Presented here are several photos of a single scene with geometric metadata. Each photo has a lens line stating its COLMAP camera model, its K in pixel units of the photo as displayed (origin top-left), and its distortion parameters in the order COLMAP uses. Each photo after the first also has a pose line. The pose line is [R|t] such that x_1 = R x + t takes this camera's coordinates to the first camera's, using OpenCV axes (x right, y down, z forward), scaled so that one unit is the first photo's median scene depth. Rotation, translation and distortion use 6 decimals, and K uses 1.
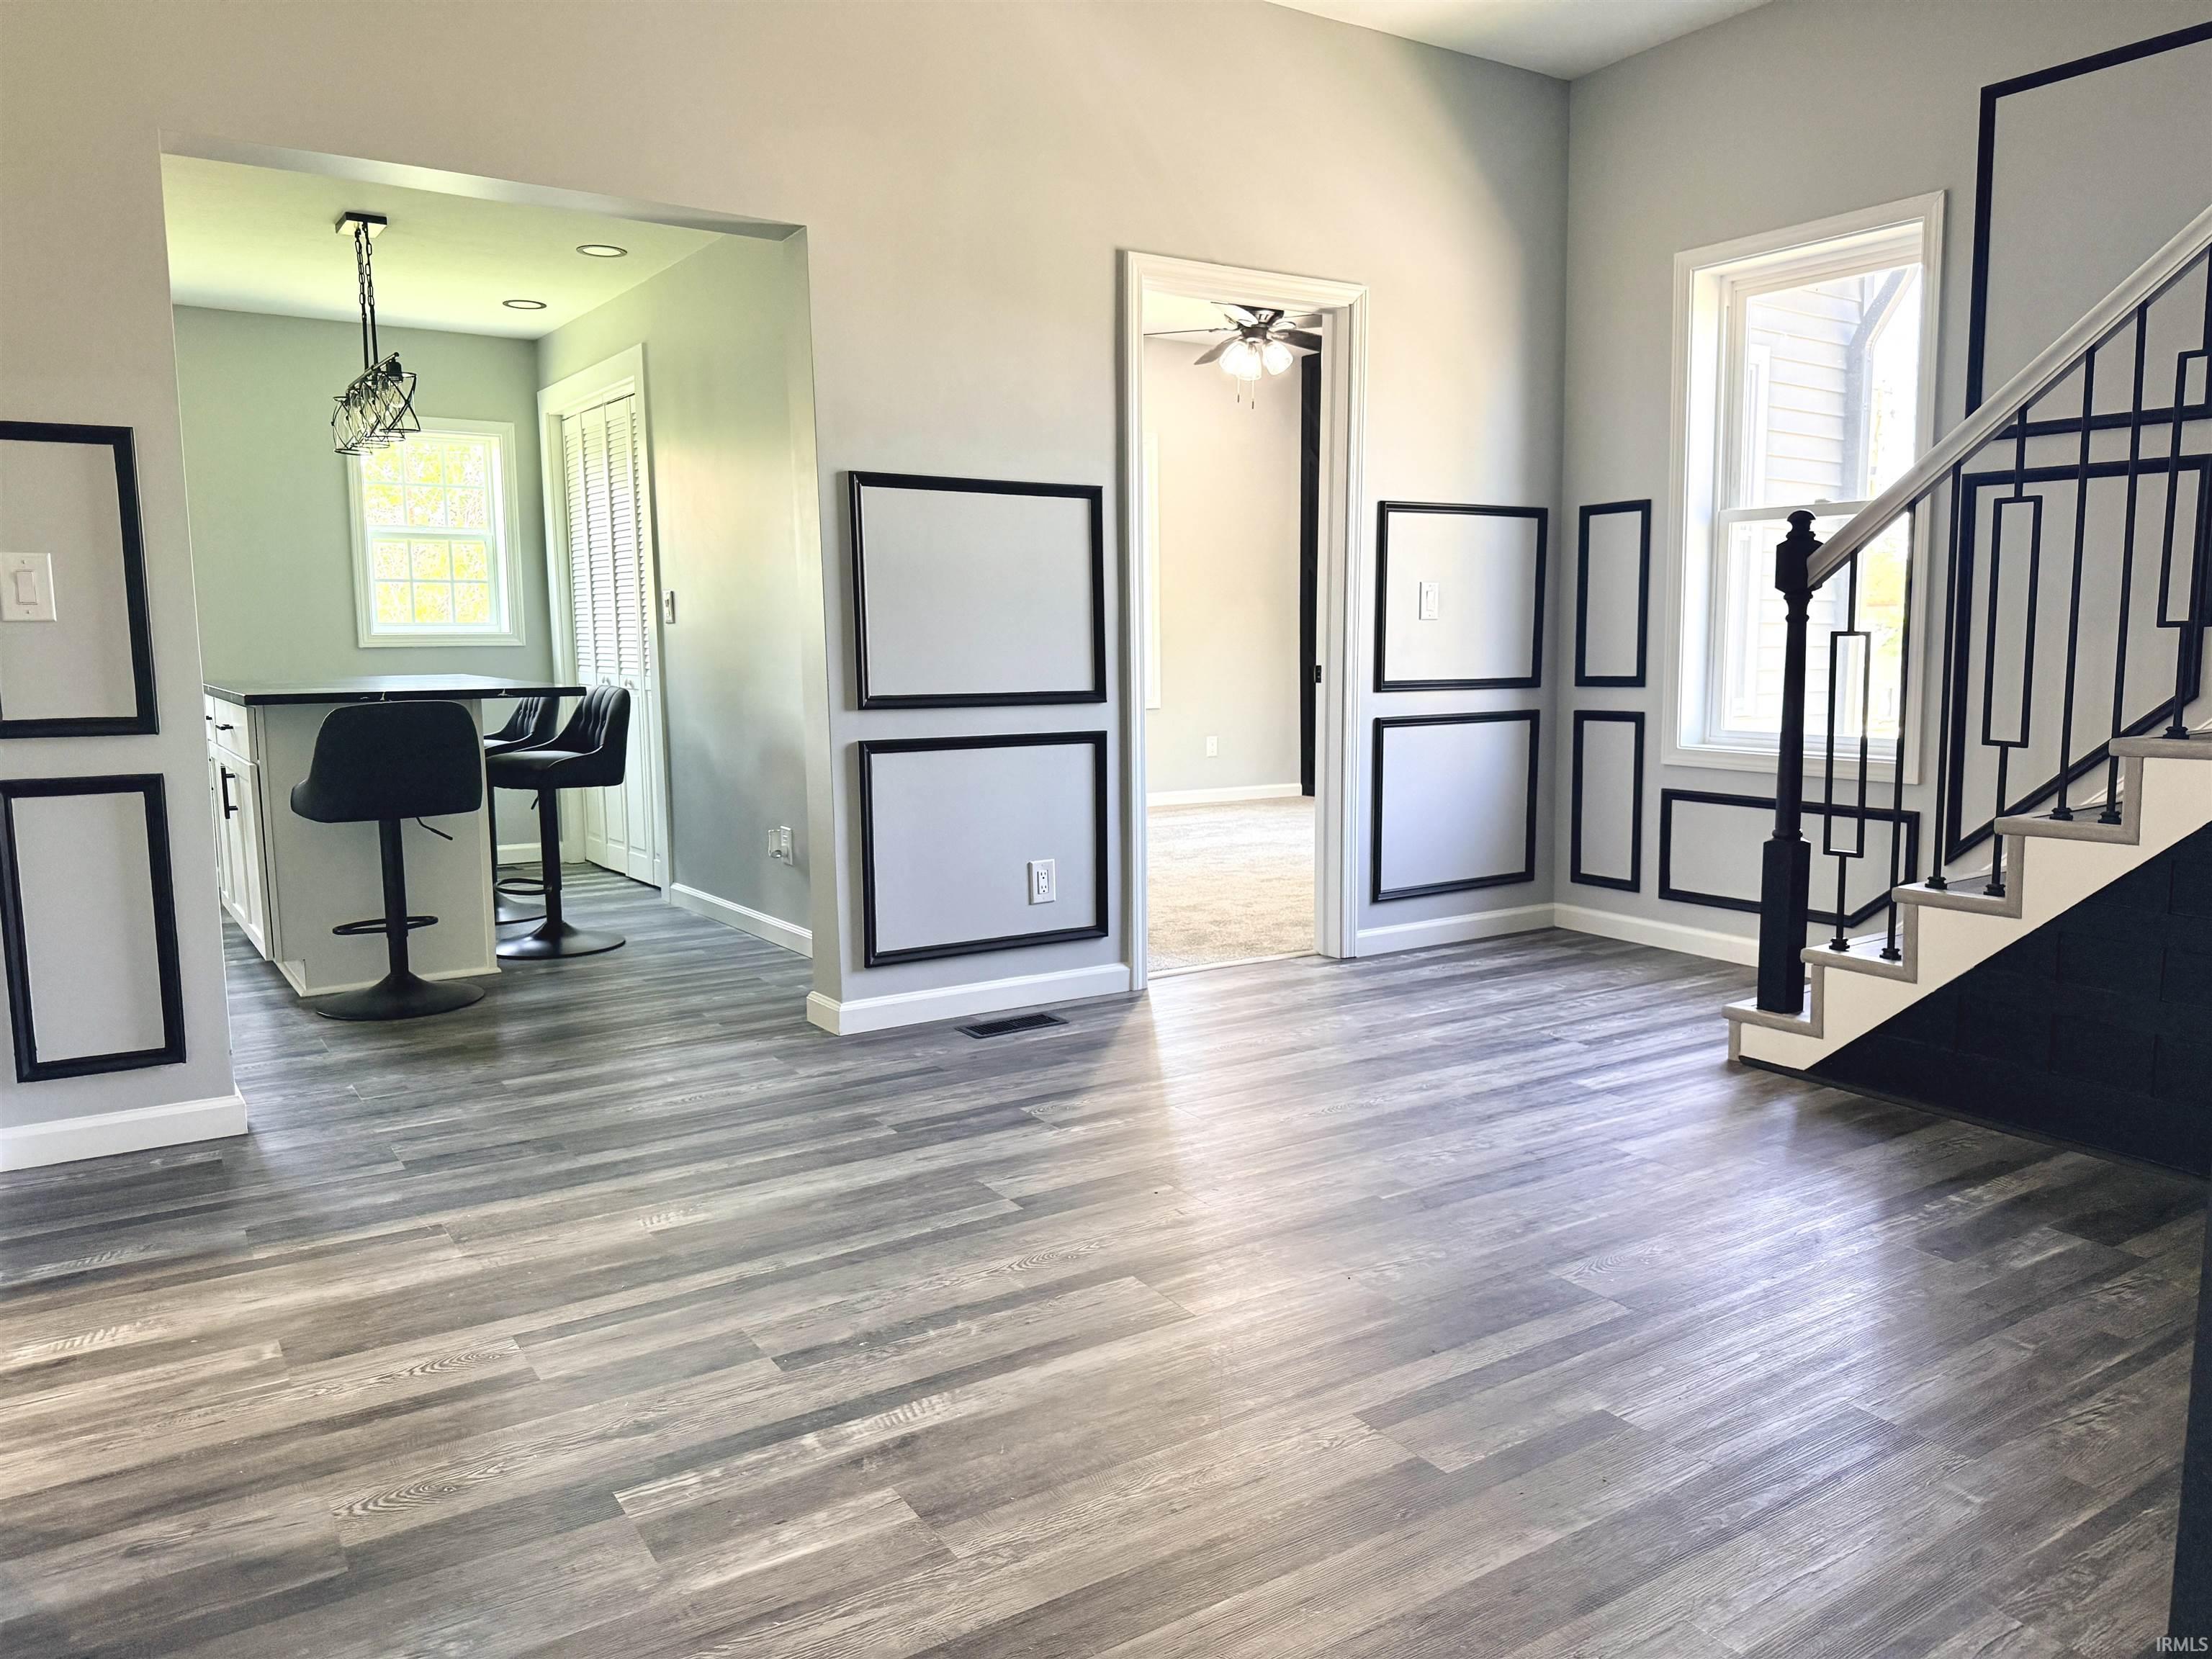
lens RADIAL K [[1563.5, 0, 1104.7], [0, 1563.5, 816.3], [0, 0, 1]] dist [0.046695, -0.039861]
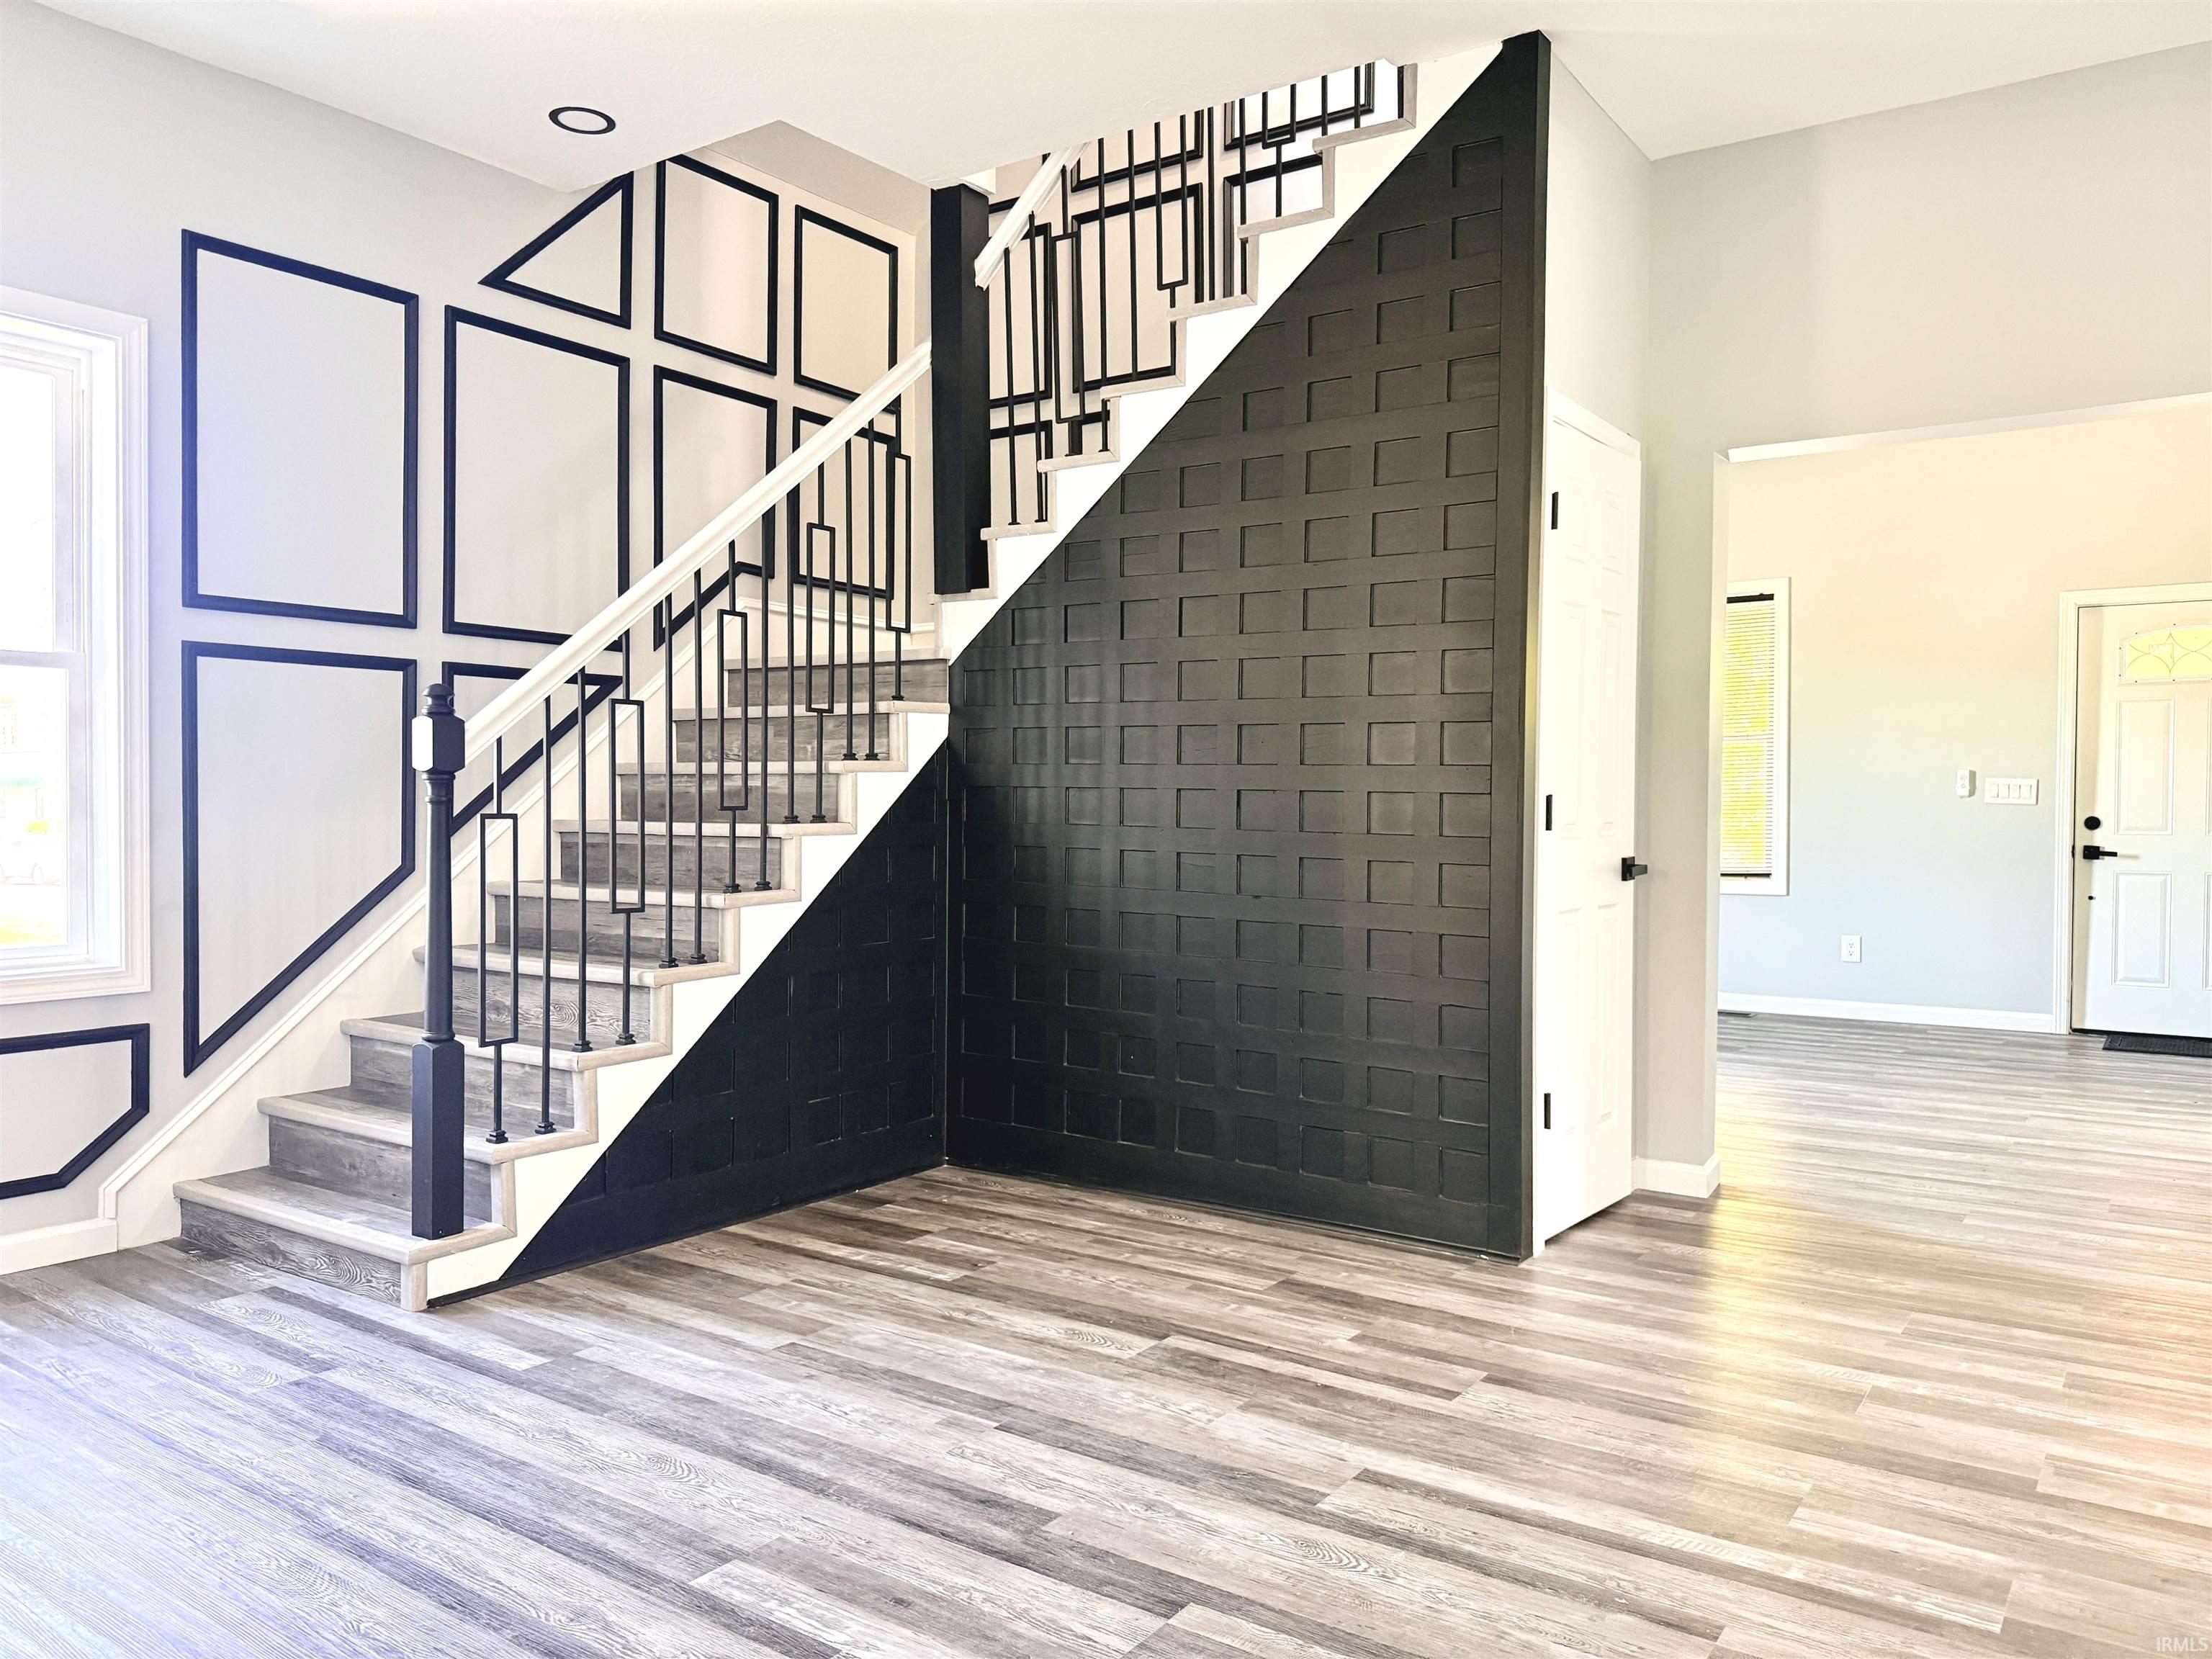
lens RADIAL K [[1563.5, 0, 1104.7], [0, 1563.5, 816.3], [0, 0, 1]] dist [0.046695, -0.039861]
pose [[-0.370810, -0.007432, 0.928679, -0.782224], [0.105587, 0.993147, 0.050107, -0.169799], [-0.922687, 0.116636, -0.367484, 1.372123]]
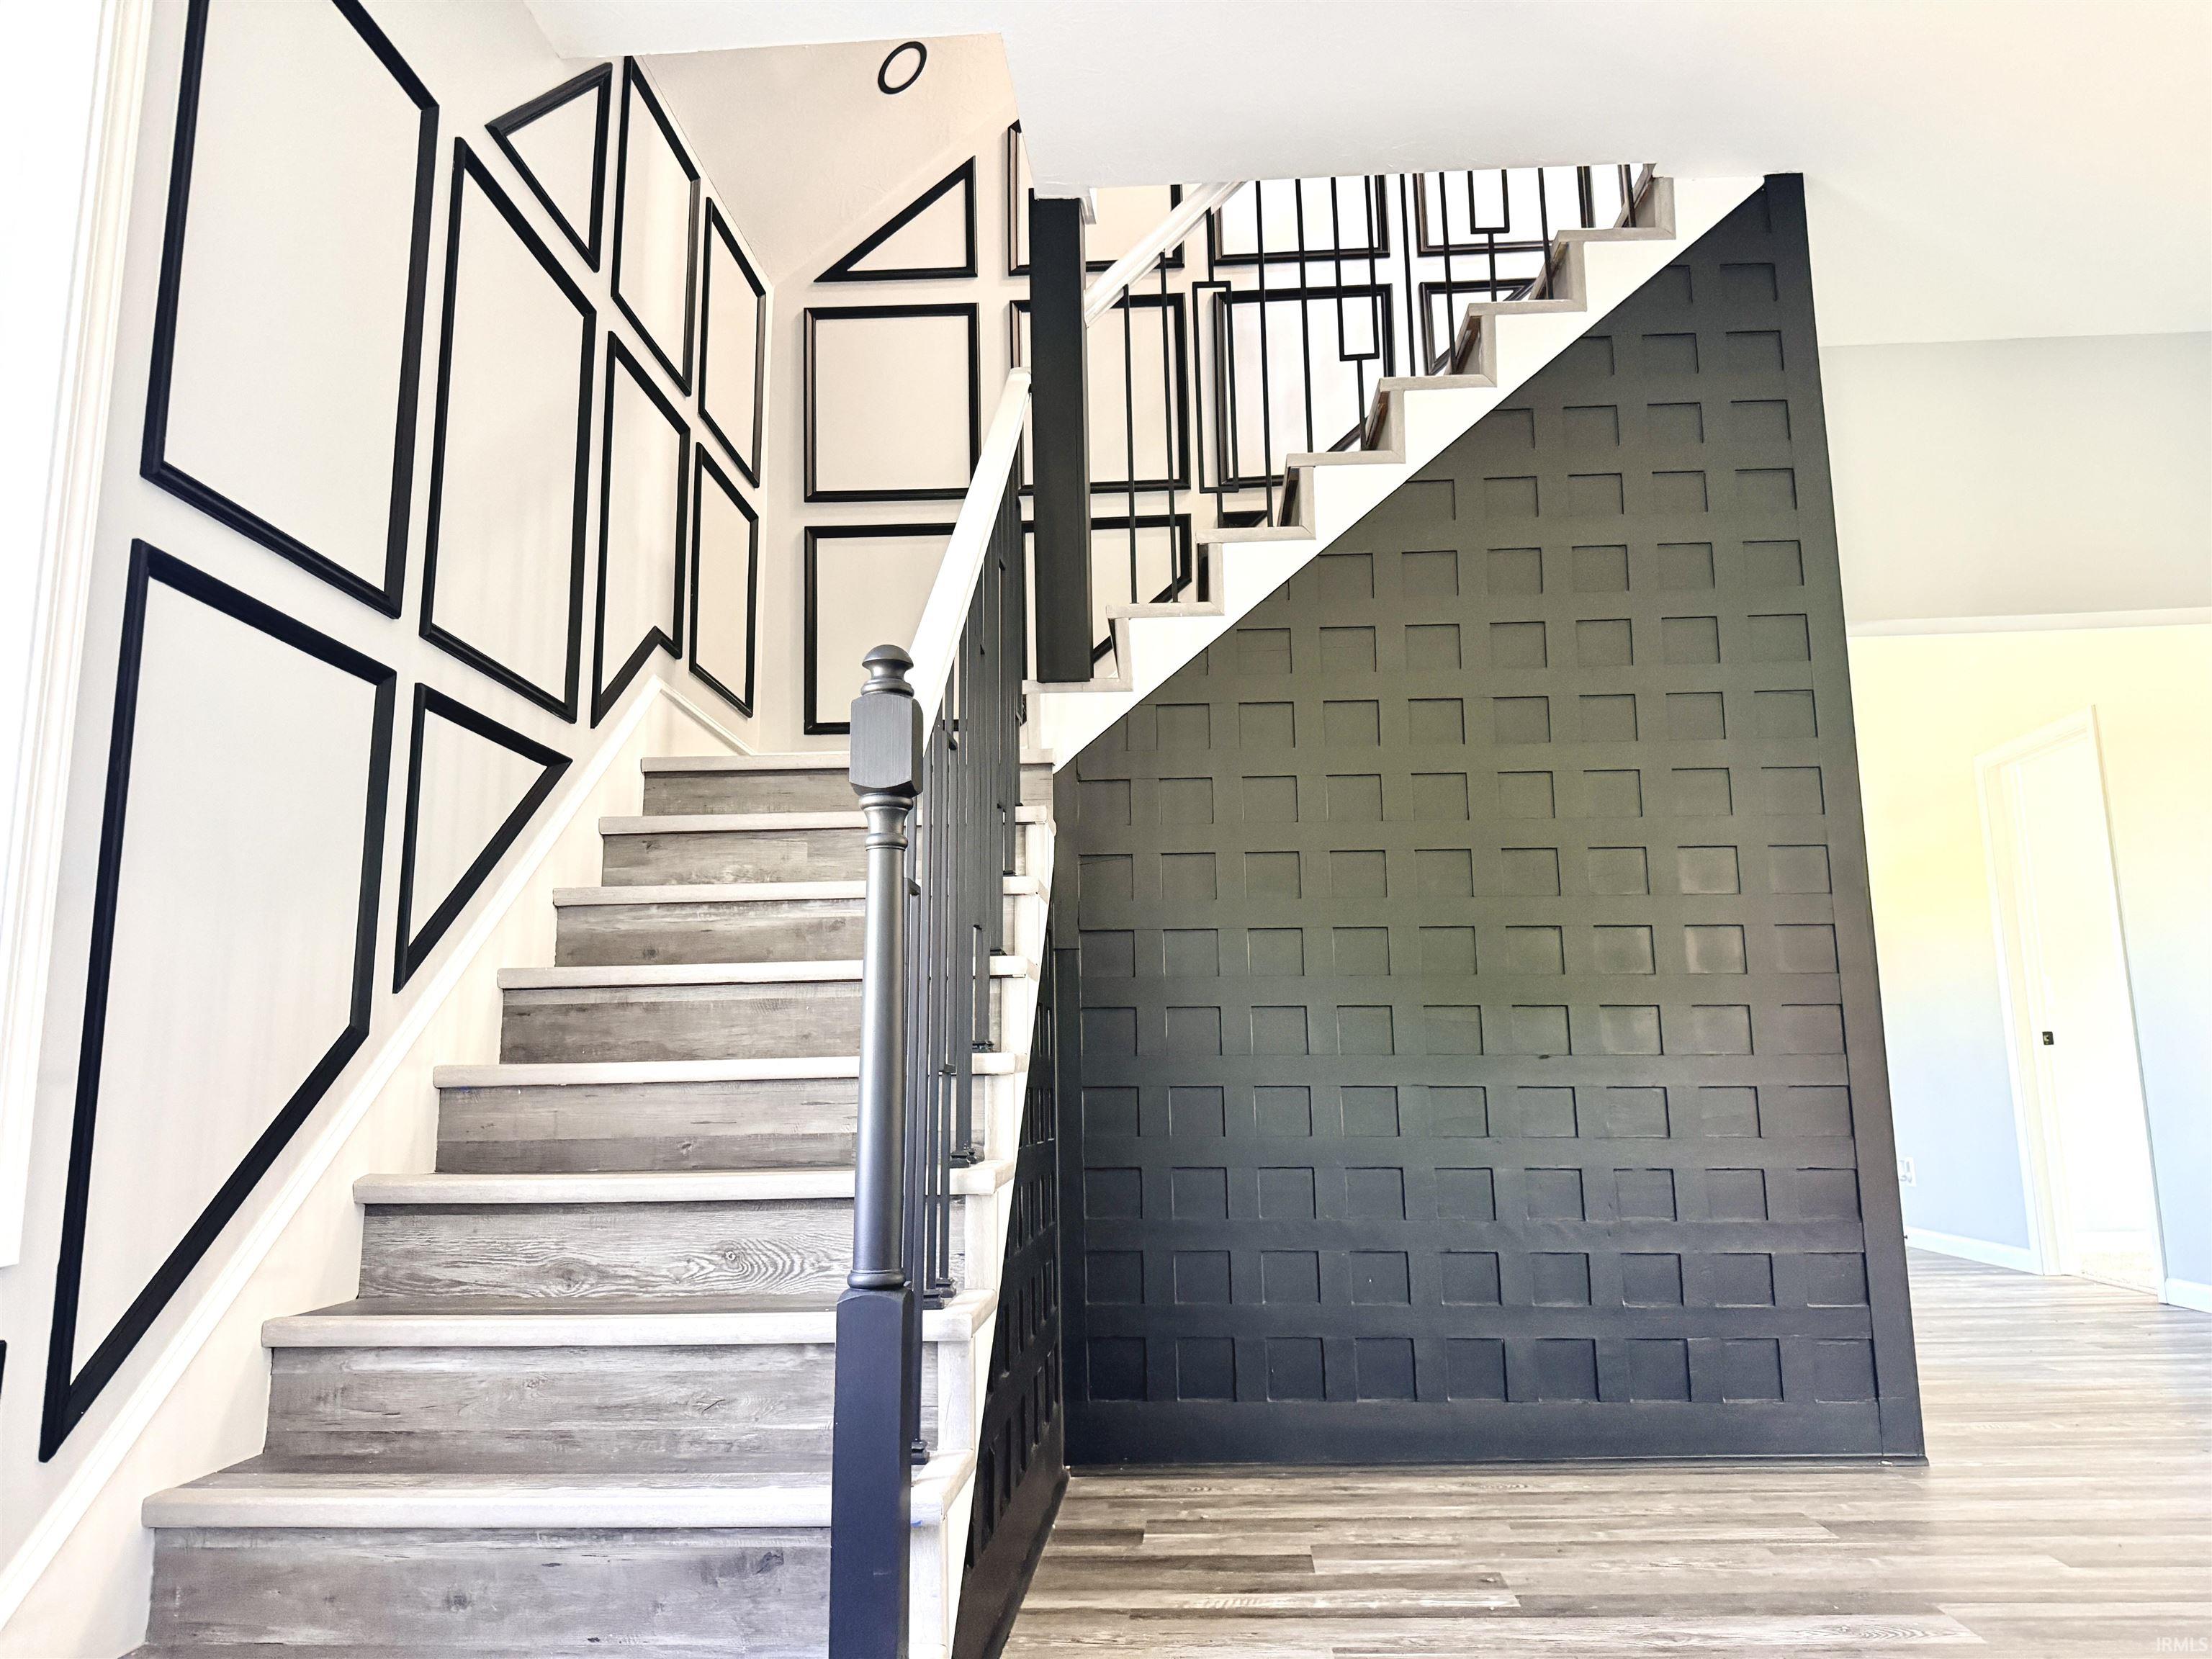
lens RADIAL K [[1563.5, 0, 1104.7], [0, 1563.5, 816.3], [0, 0, 1]] dist [0.046695, -0.039861]
pose [[-0.801094, 0.125234, 0.585290, 0.109472], [0.093437, 0.992043, -0.084377, -0.116853], [-0.591200, -0.012906, -0.806422, 1.921844]]
